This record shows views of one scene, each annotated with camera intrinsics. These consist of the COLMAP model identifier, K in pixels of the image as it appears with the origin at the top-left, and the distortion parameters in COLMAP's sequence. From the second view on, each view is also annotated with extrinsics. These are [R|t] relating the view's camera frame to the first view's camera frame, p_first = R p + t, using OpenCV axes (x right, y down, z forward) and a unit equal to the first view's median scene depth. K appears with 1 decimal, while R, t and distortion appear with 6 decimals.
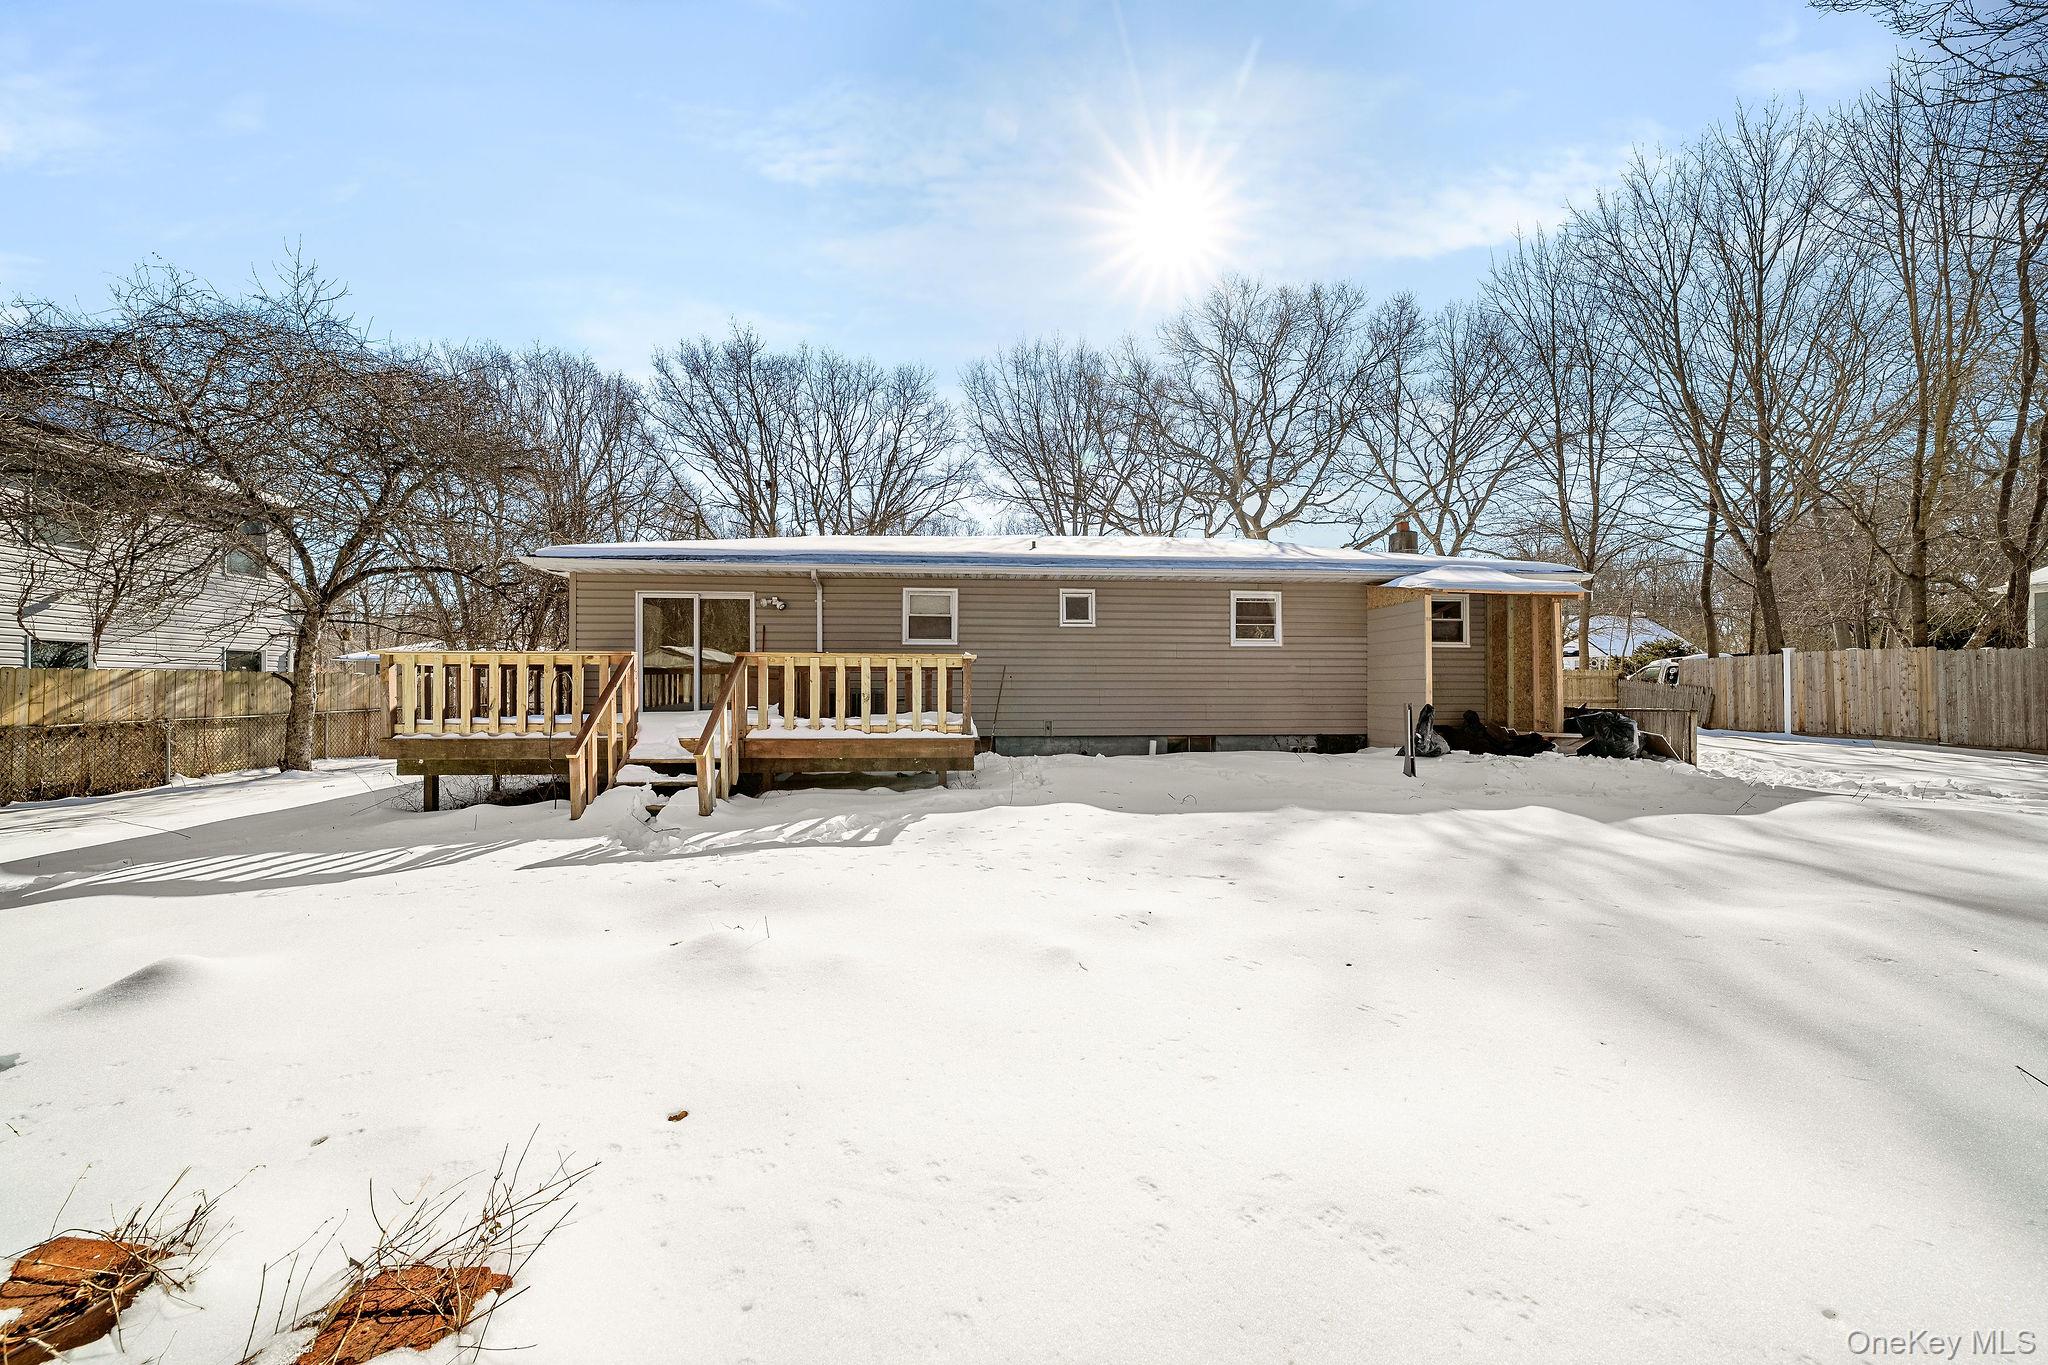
lens RADIAL K [[705.7, 0, 1028.4], [0, 705.7, 685.8], [0, 0, 1]] dist [-0.000058, 0.000164]
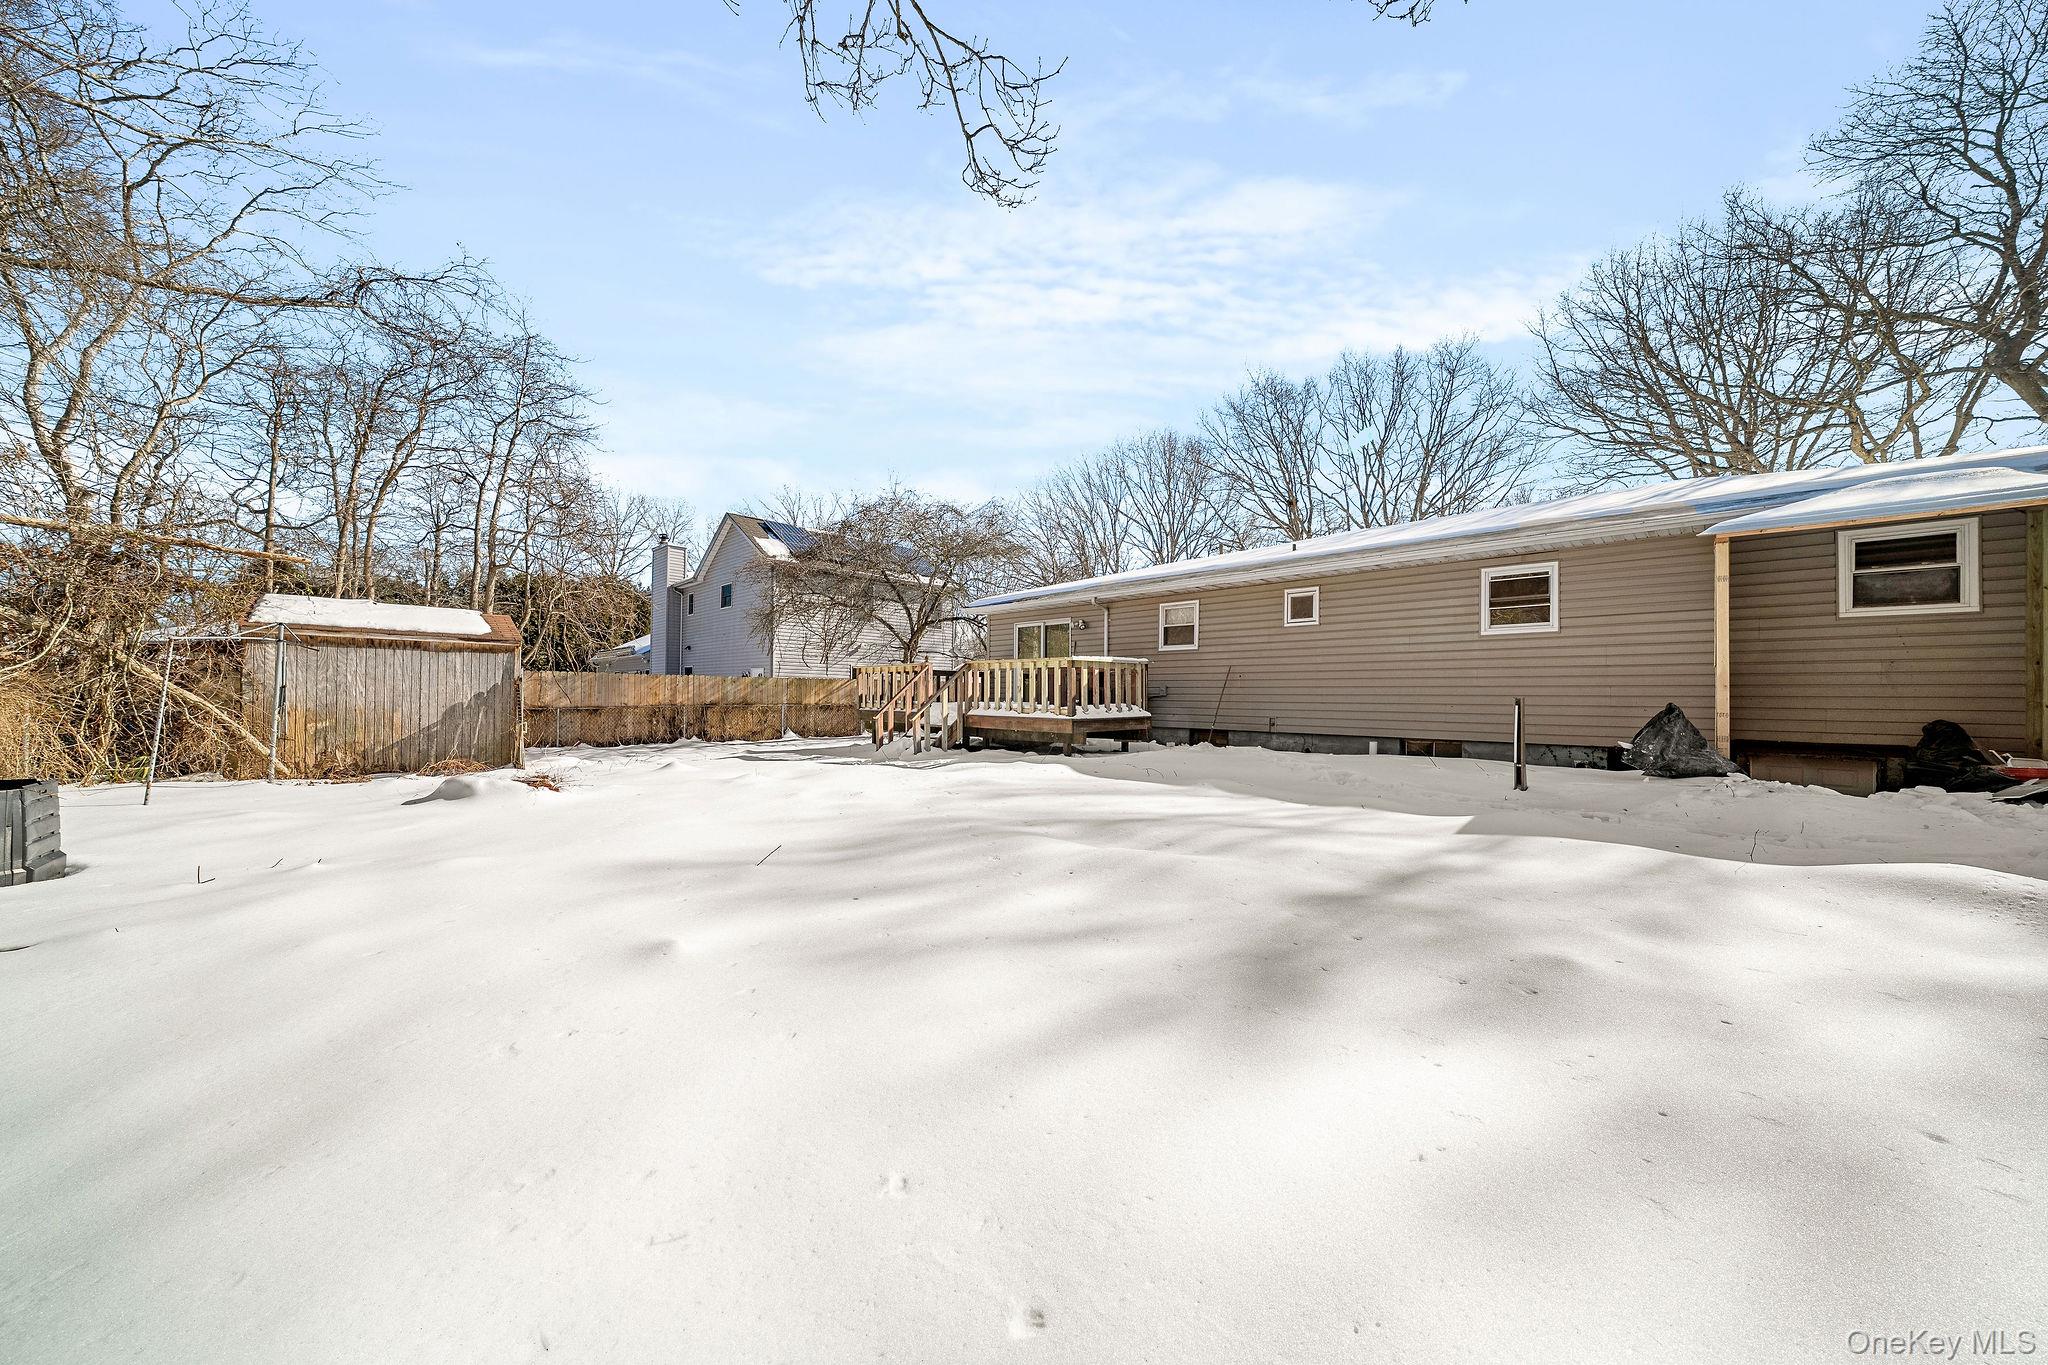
lens RADIAL K [[705.7, 0, 1028.4], [0, 705.7, 685.8], [0, 0, 1]] dist [-0.000058, 0.000164]
pose [[0.641937, -0.006856, -0.766727, 0.593908], [-0.006448, 0.999876, -0.014339, 0.020160], [0.766730, 0.014148, 0.641814, 0.049434]]
